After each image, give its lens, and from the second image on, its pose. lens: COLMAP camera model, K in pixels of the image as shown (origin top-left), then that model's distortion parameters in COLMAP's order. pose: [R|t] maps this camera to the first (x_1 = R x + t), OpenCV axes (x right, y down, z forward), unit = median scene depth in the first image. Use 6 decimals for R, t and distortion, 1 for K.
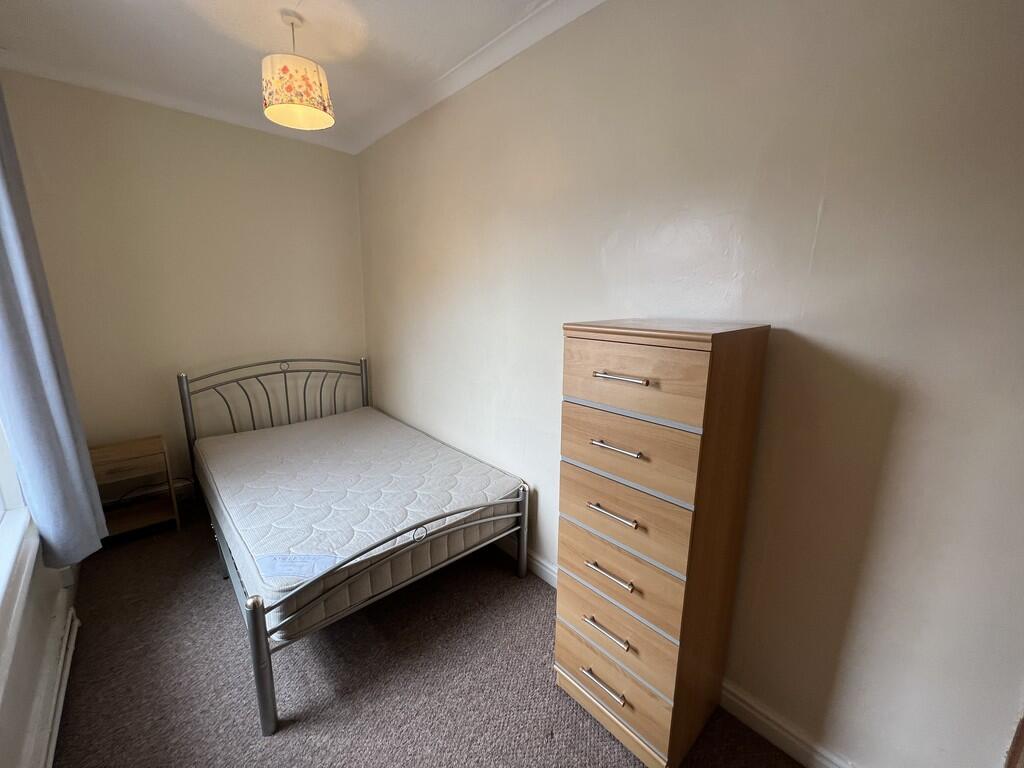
lens RADIAL K [[409.5, 0, 509.4], [0, 409.5, 383.1], [0, 0, 1]] dist [-0.001982, 0.000743]
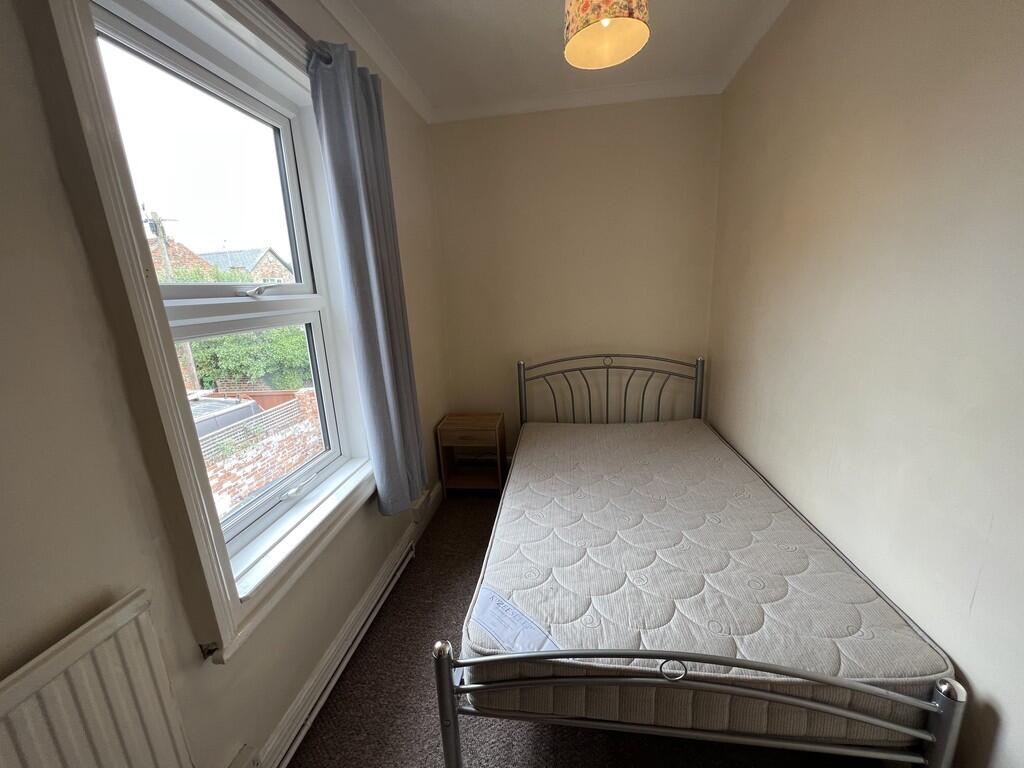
lens RADIAL K [[409.5, 0, 510.6], [0, 409.5, 383.8], [0, 0, 1]] dist [-0.001982, 0.000743]
pose [[0.638618, 0.125638, -0.759198, 0.024249], [-0.105171, 0.991574, 0.075626, -0.052505], [0.762303, 0.031549, 0.646451, 0.334196]]
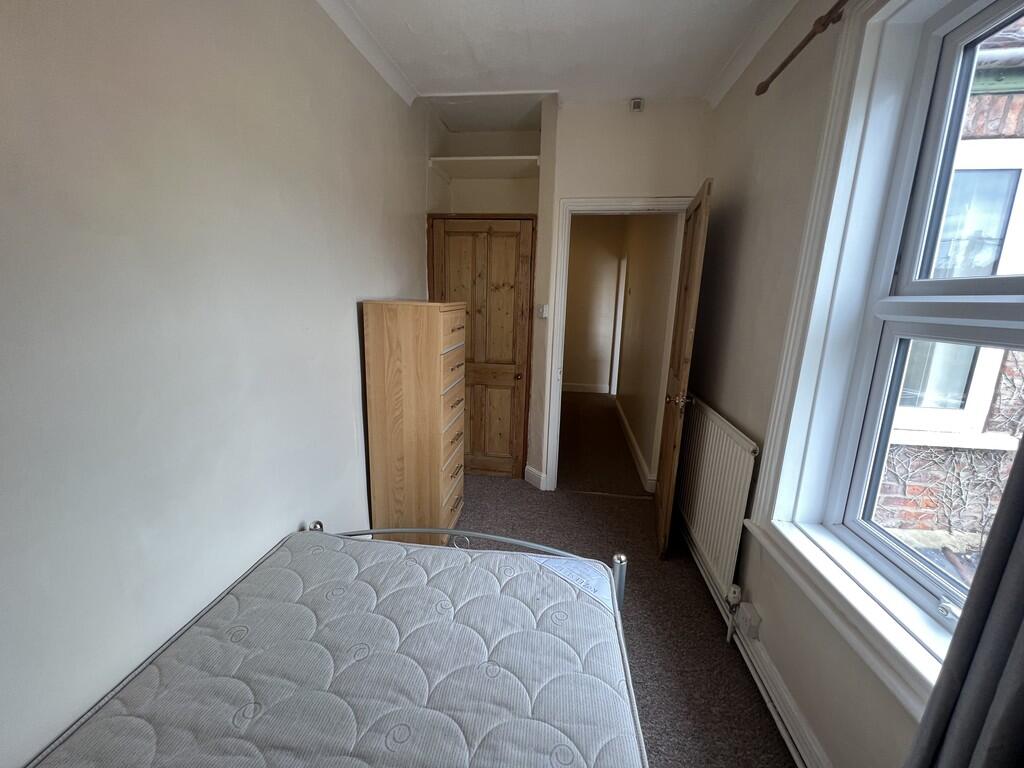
lens RADIAL K [[409.5, 0, 510.0], [0, 409.5, 381.8], [0, 0, 1]] dist [-0.001982, 0.000743]
pose [[-0.645127, -0.195298, 0.738695, -0.719243], [0.129471, 0.924861, 0.357589, -0.225508], [-0.753026, 0.326330, -0.571367, 1.057608]]
